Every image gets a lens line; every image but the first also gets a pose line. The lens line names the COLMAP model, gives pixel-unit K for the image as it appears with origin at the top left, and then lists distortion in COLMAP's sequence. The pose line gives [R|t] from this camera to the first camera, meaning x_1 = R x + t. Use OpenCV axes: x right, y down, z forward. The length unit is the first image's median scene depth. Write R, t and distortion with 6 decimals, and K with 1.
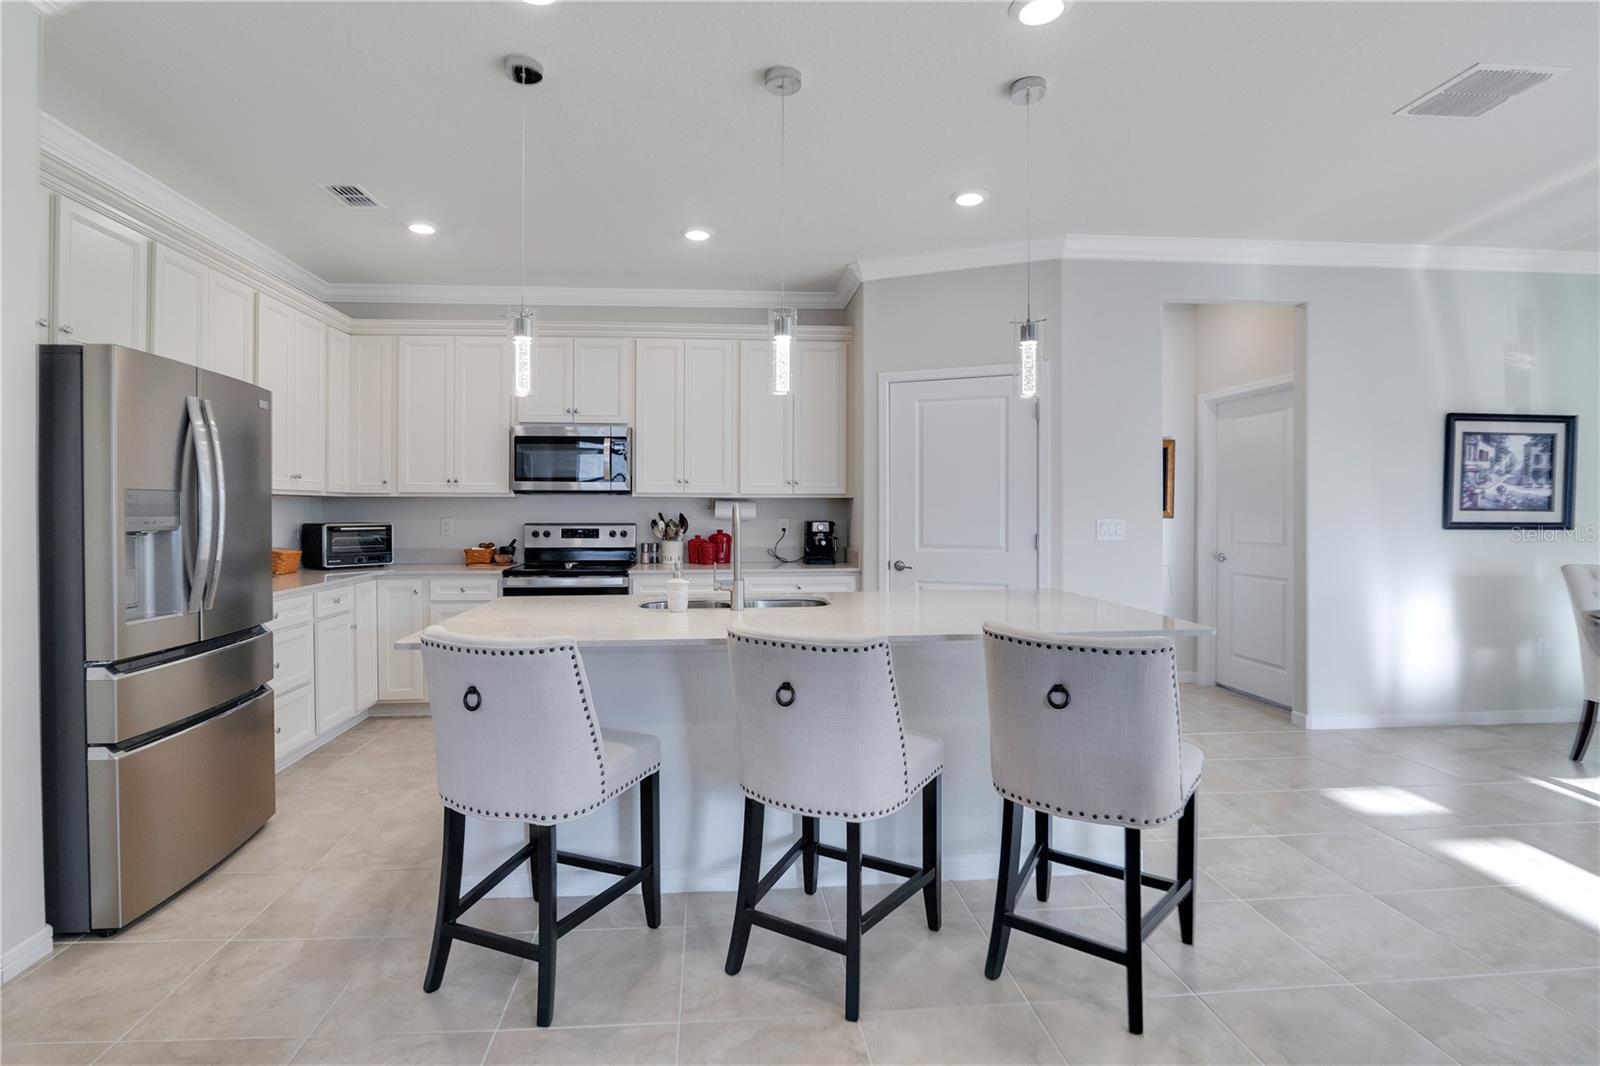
lens RADIAL K [[764.1, 0, 801.8], [0, 764.1, 526.4], [0, 0, 1]] dist [0.013402, 0.000610]
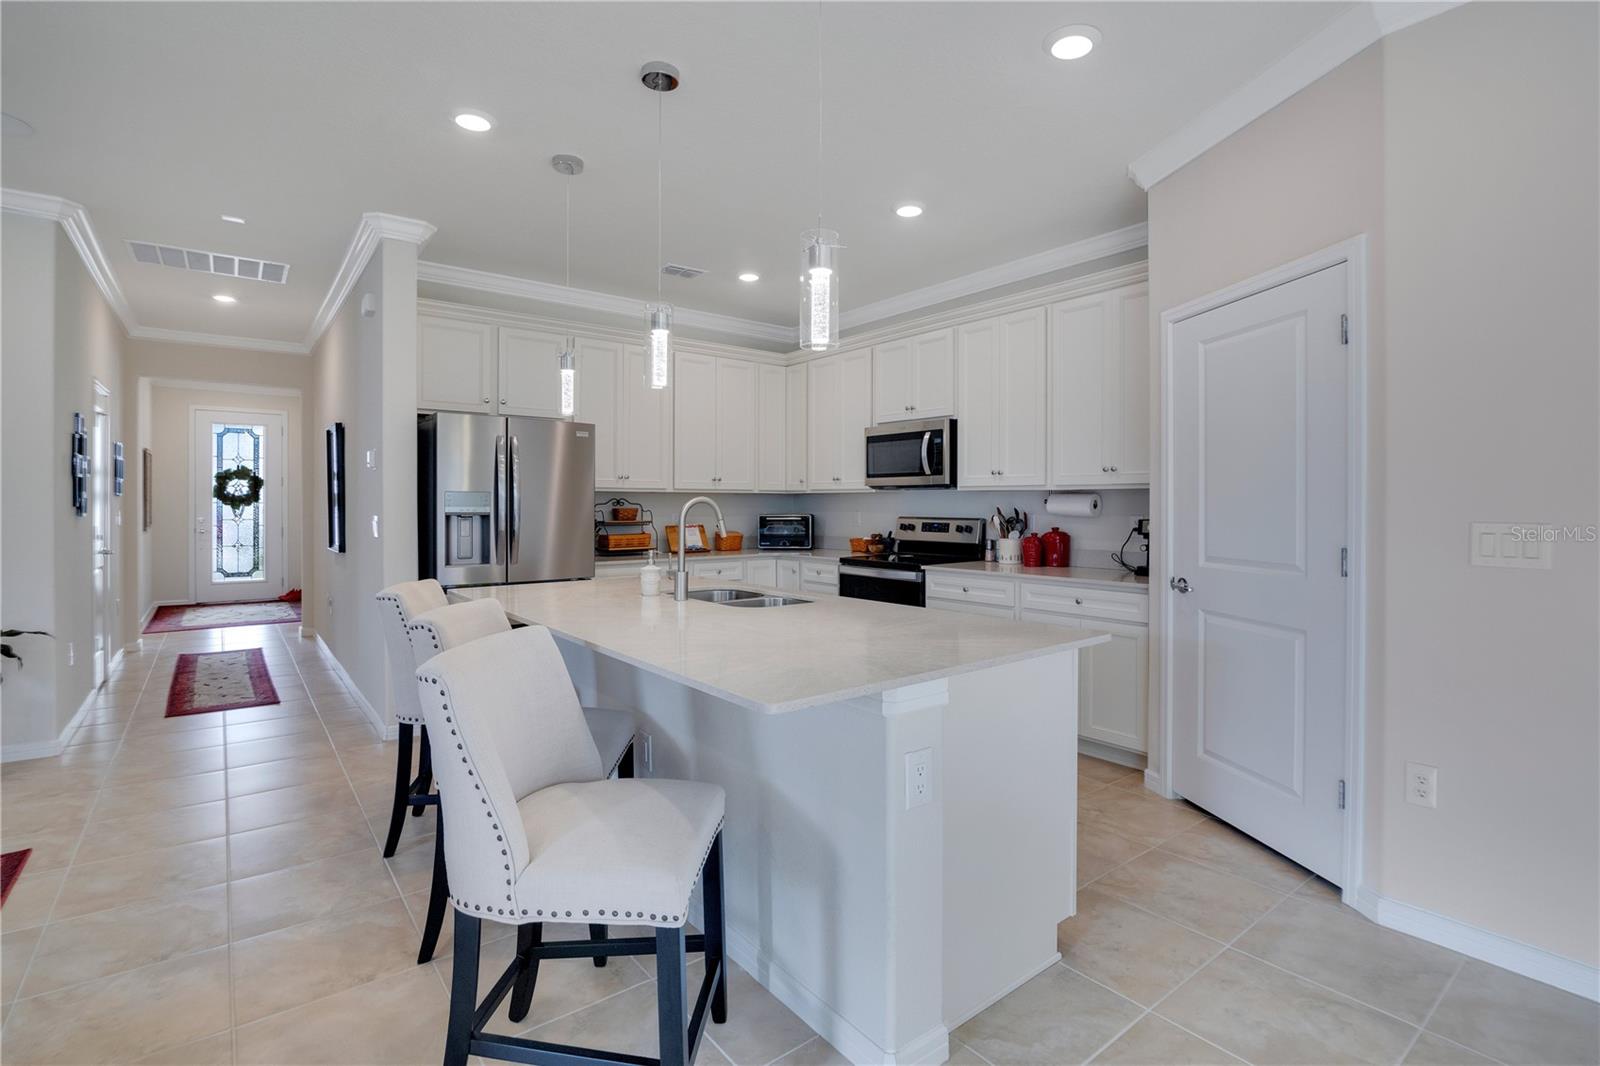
lens RADIAL K [[764.1, 0, 801.8], [0, 764.1, 526.4], [0, 0, 1]] dist [0.013402, 0.000610]
pose [[0.563731, 0.024781, -0.825587, 0.469832], [-0.019567, 0.999670, 0.016646, -0.005942], [0.825727, 0.006771, 0.564030, 0.300010]]
